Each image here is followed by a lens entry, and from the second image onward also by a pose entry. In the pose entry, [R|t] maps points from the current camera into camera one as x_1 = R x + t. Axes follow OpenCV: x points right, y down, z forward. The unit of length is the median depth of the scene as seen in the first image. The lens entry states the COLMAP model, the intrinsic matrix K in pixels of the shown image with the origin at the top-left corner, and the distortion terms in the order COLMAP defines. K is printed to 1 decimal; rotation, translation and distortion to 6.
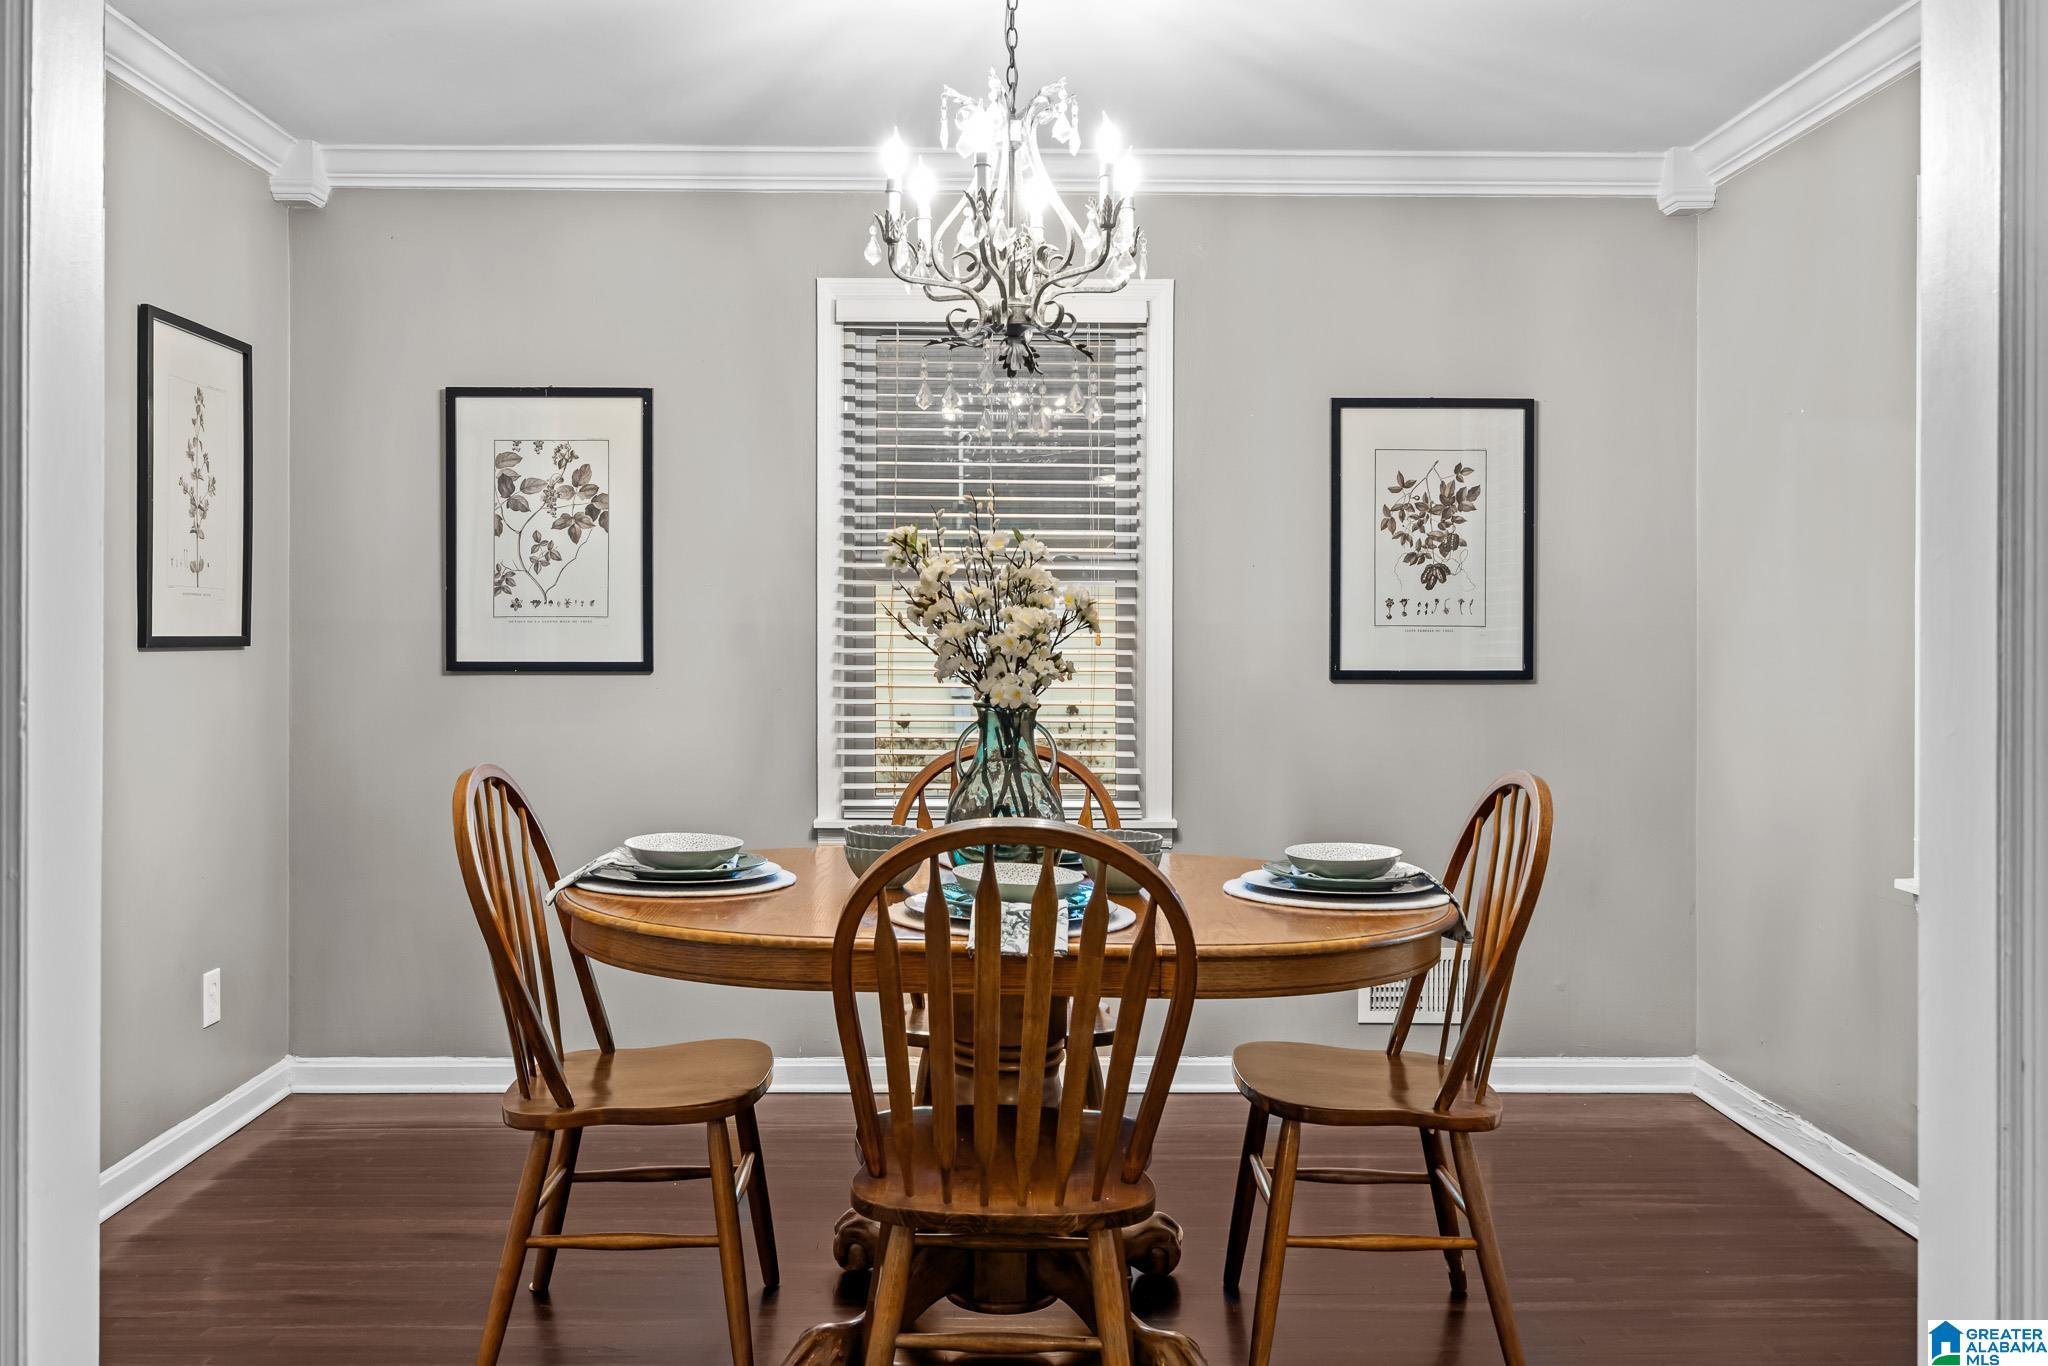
lens RADIAL K [[1714.7, 0, 999.4], [0, 1714.7, 632.5], [0, 0, 1]] dist [0.002731, -0.007986]
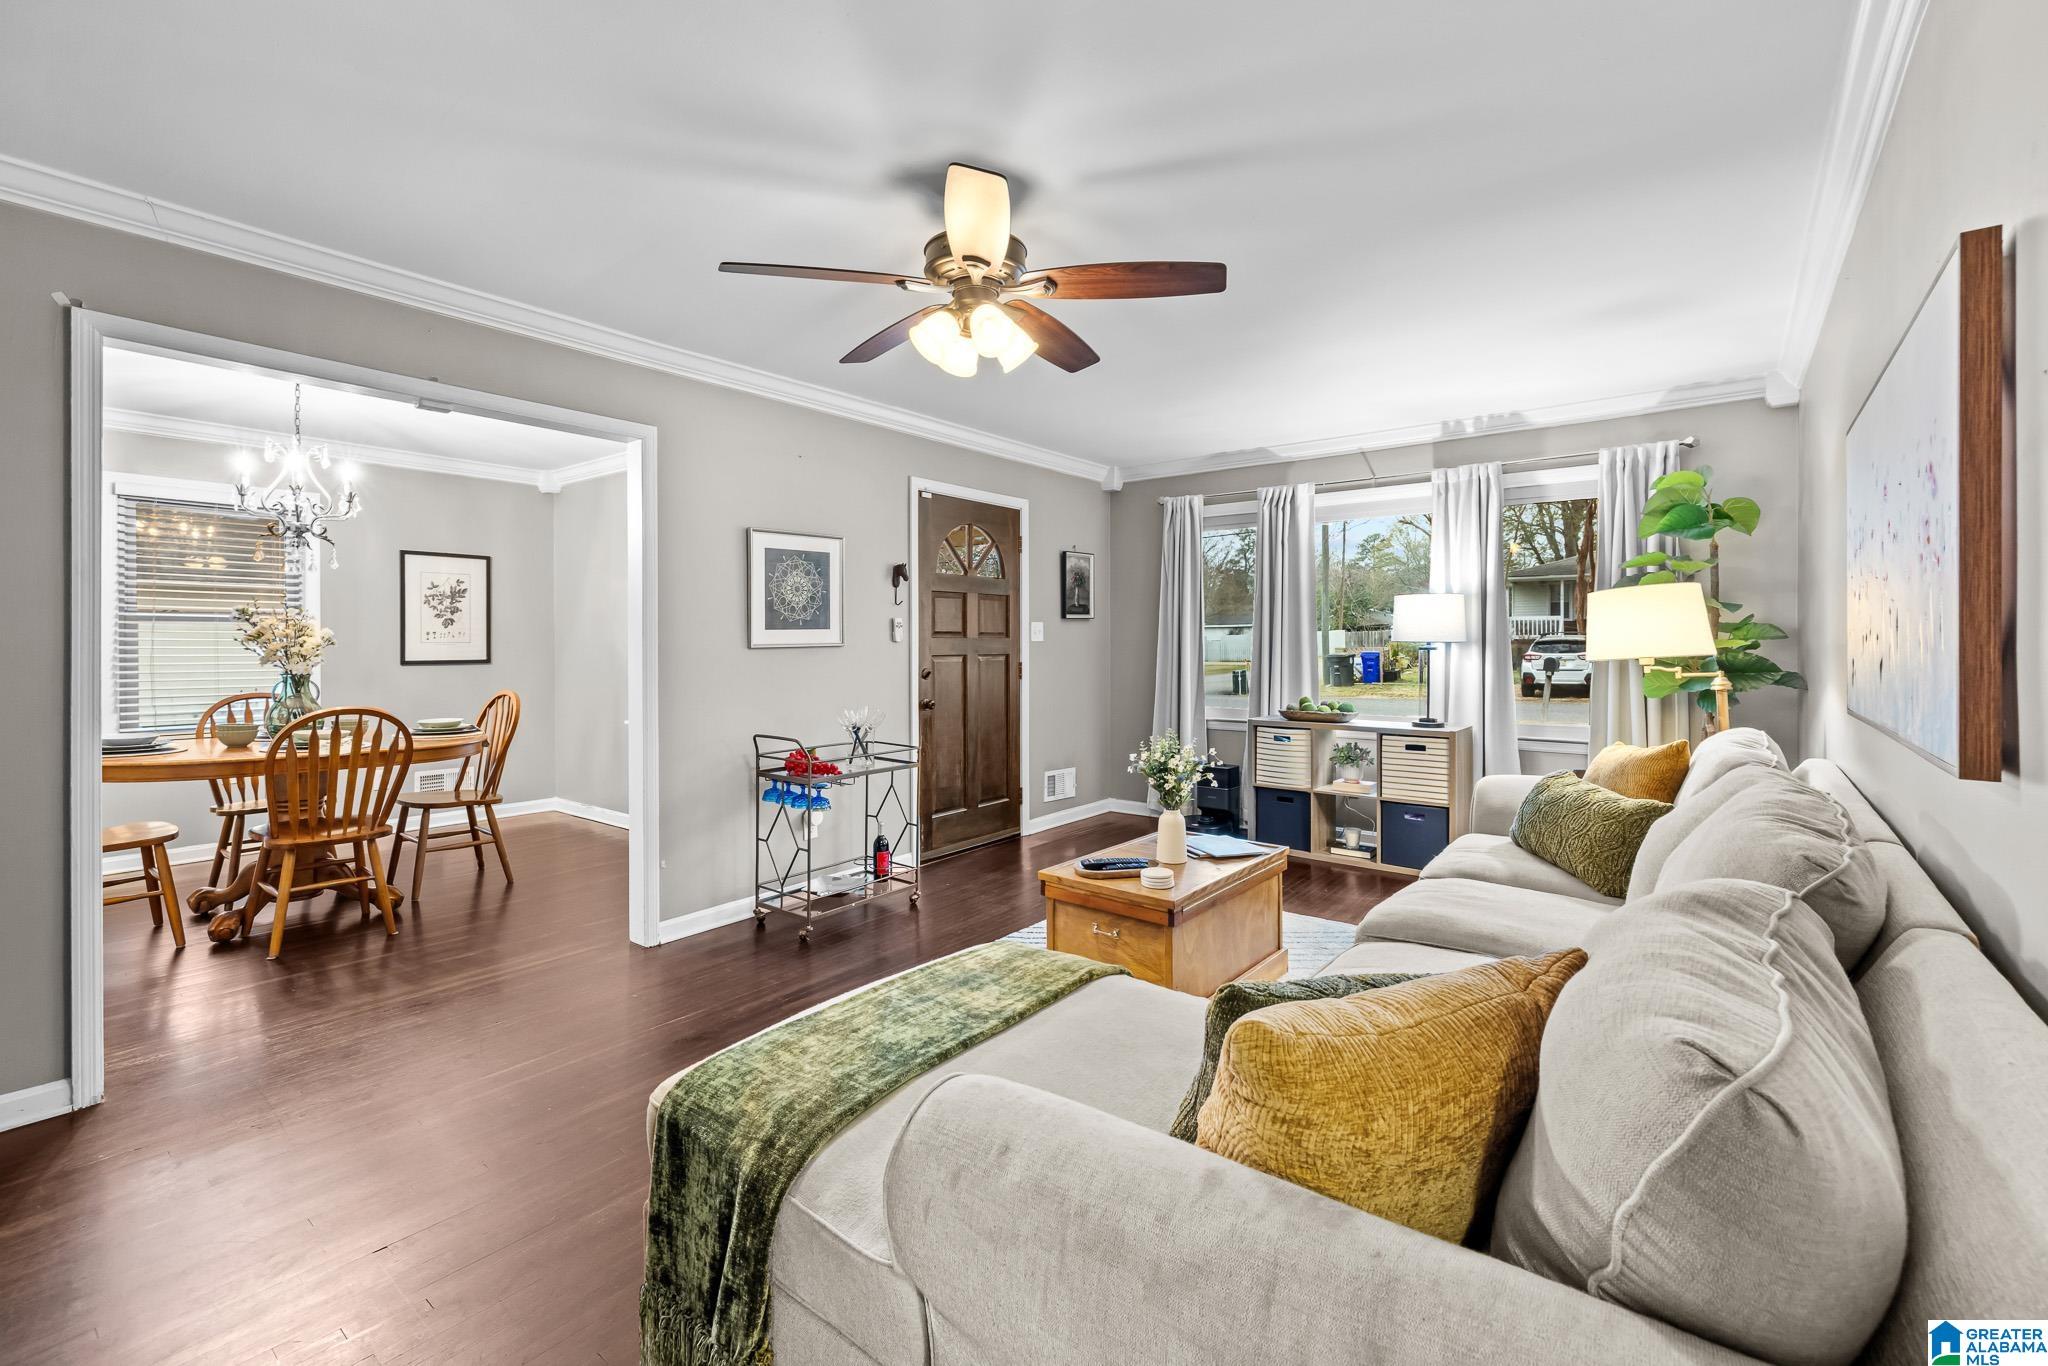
lens RADIAL K [[879.2, 0, 1027.0], [0, 879.2, 648.2], [0, 0, 1]] dist [0.001137, 0.001134]
pose [[0.615169, -0.007815, 0.788356, -0.248065], [0.002586, 0.999965, 0.007894, -0.003485], [-0.788391, -0.002817, 0.615168, -0.482564]]
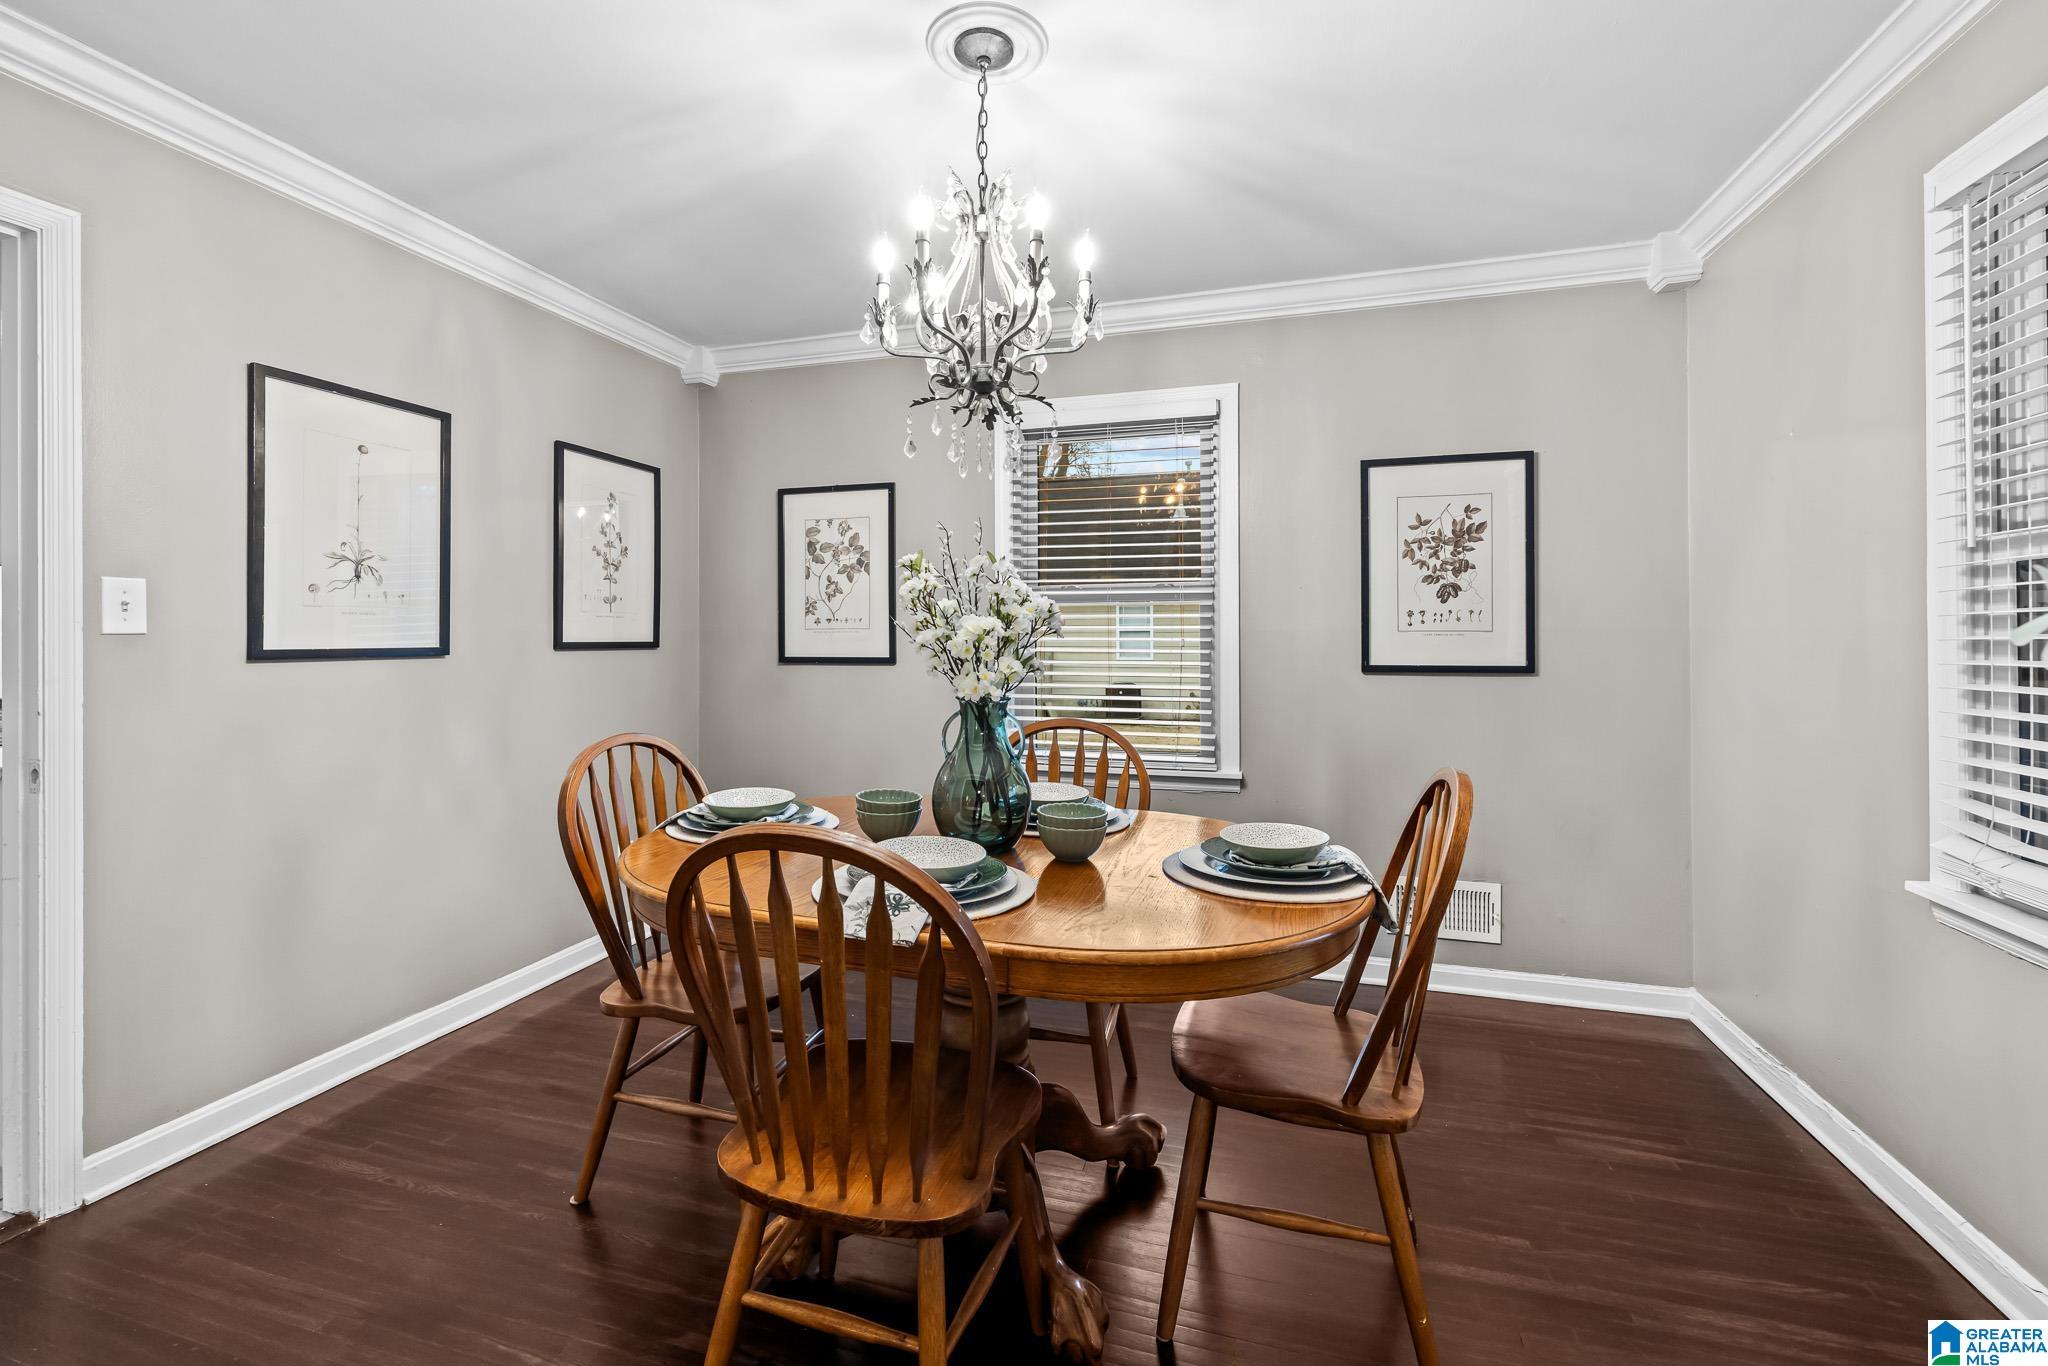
lens RADIAL K [[879.2, 0, 1004.0], [0, 879.2, 630.8], [0, 0, 1]] dist [0.001137, 0.001134]
pose [[0.953206, -0.006599, -0.302251, 0.134902], [0.004158, 0.999953, -0.008719, 0.000405], [0.302294, 0.007054, 0.953188, 0.265818]]
